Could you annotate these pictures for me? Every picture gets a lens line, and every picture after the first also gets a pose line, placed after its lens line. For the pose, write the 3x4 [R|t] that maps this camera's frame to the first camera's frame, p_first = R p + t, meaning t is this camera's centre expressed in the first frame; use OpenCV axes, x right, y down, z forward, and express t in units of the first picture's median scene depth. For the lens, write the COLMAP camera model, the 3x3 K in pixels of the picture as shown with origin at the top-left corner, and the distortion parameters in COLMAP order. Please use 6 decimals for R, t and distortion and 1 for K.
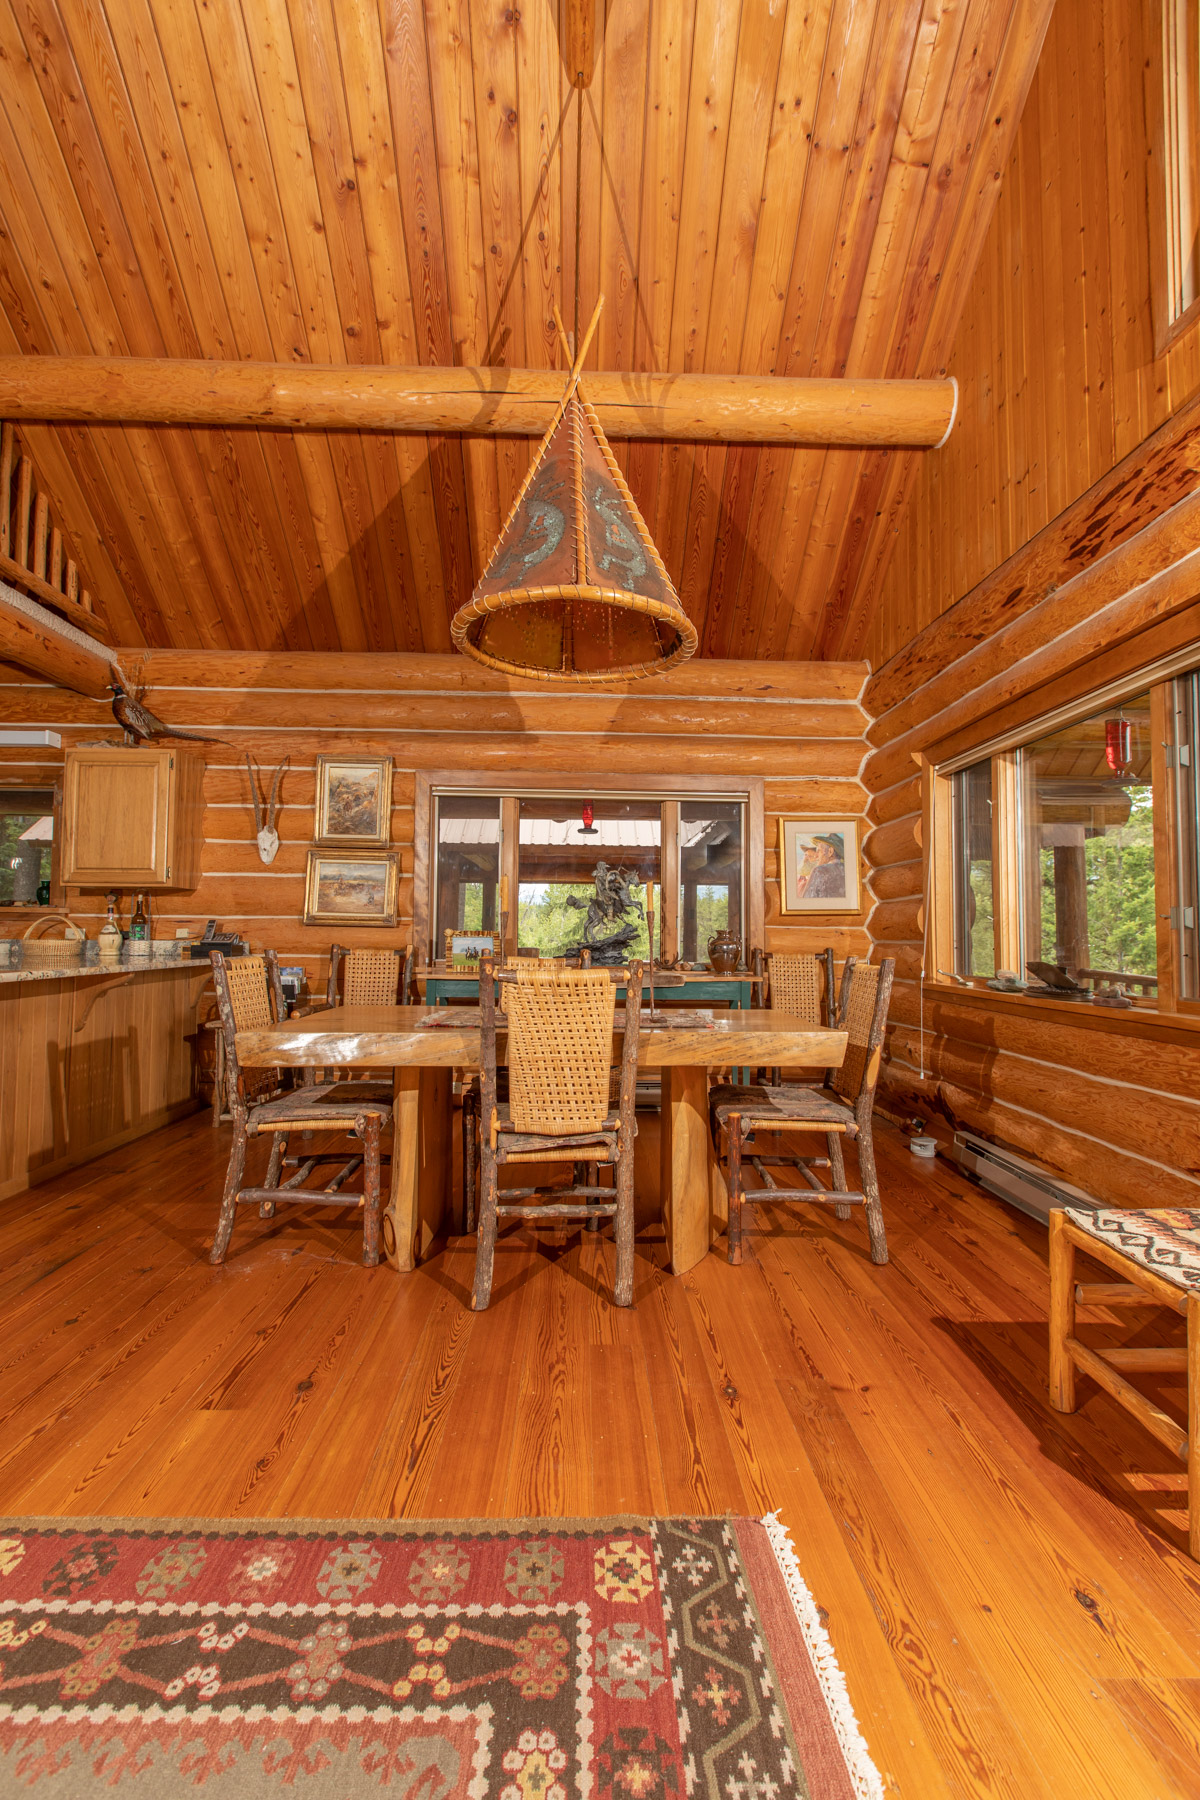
lens RADIAL K [[797.5, 0, 597.9], [0, 797.5, 898.6], [0, 0, 1]] dist [-0.000018, -0.000093]
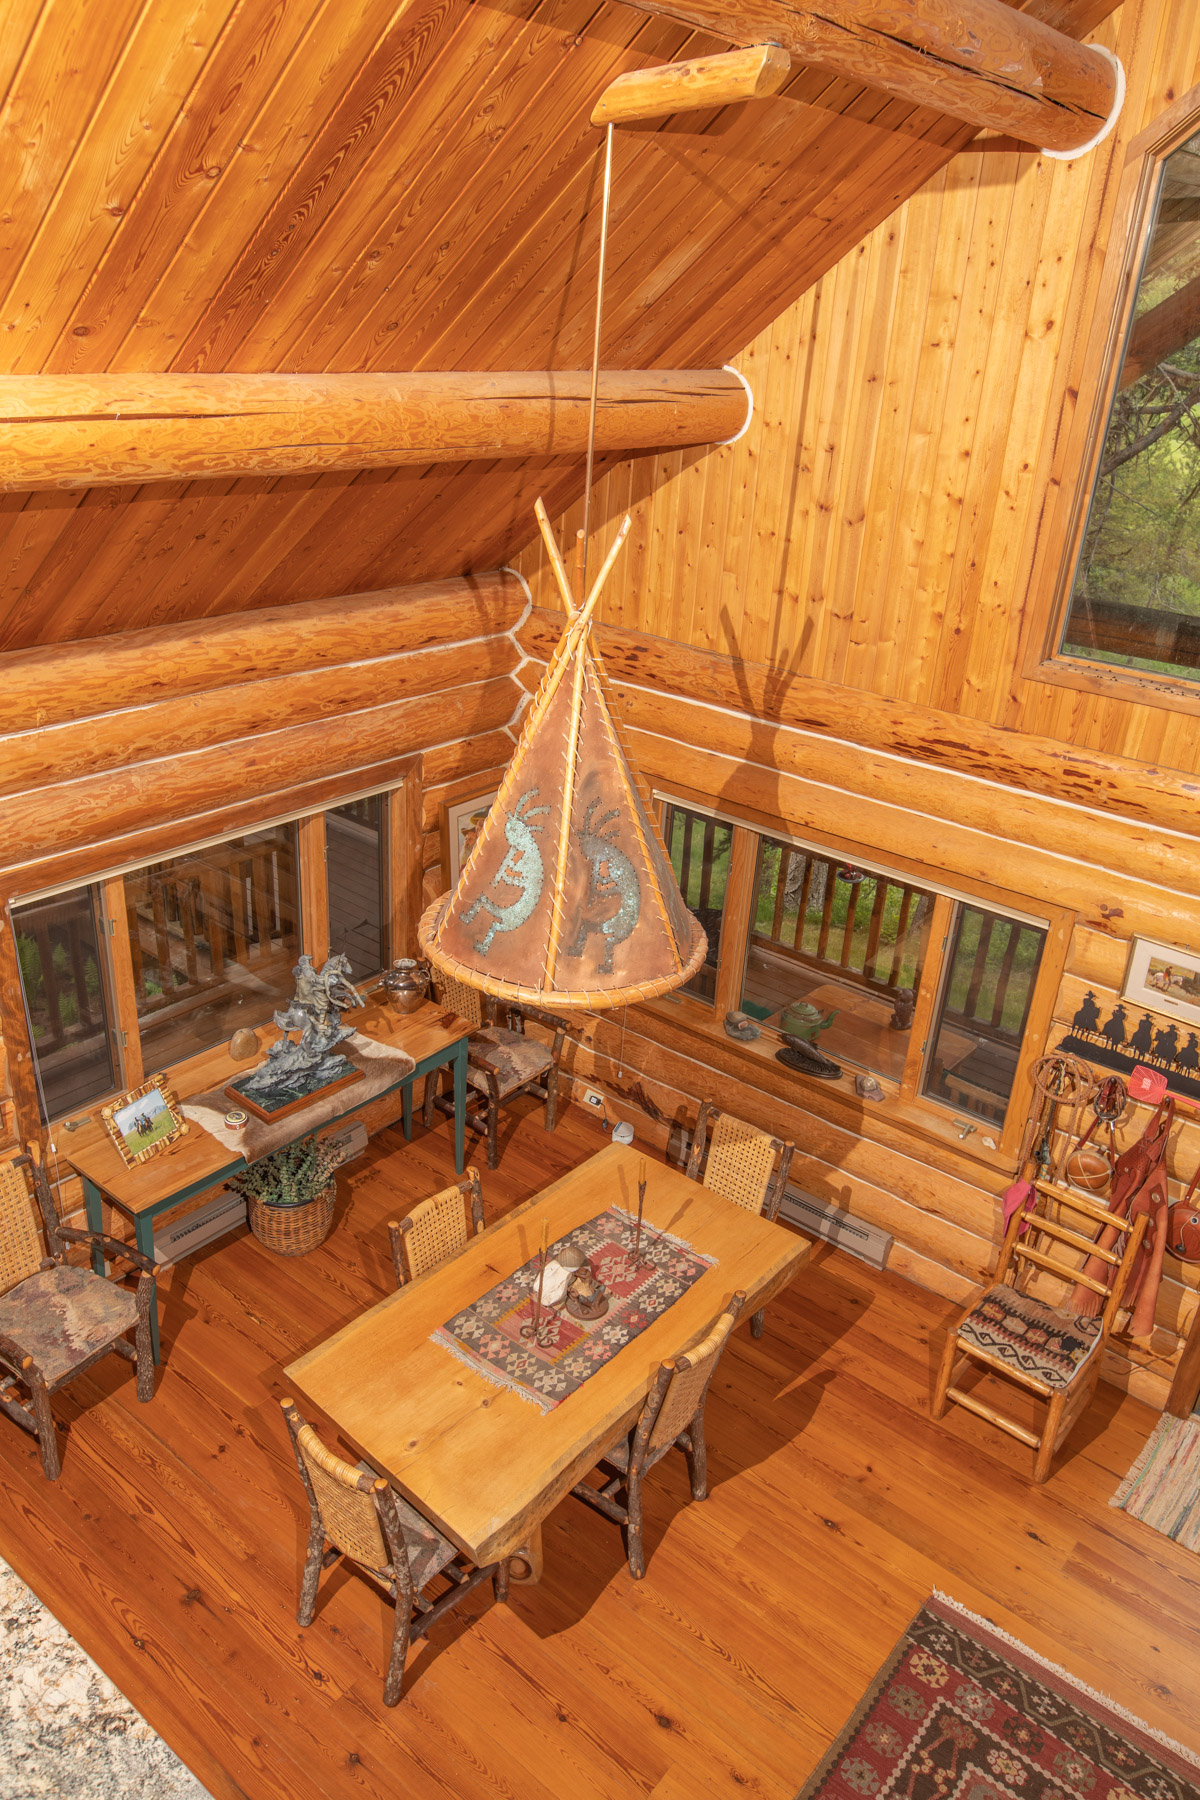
lens RADIAL K [[1308.1, 0, 603.4], [0, 1308.1, 896.3], [0, 0, 1]] dist [0.005637, -0.003308]
pose [[0.644467, -0.294816, 0.705511, -2.365240], [-0.090840, 0.886625, 0.453479, -2.411467], [-0.759217, -0.356341, 0.544620, 0.560526]]
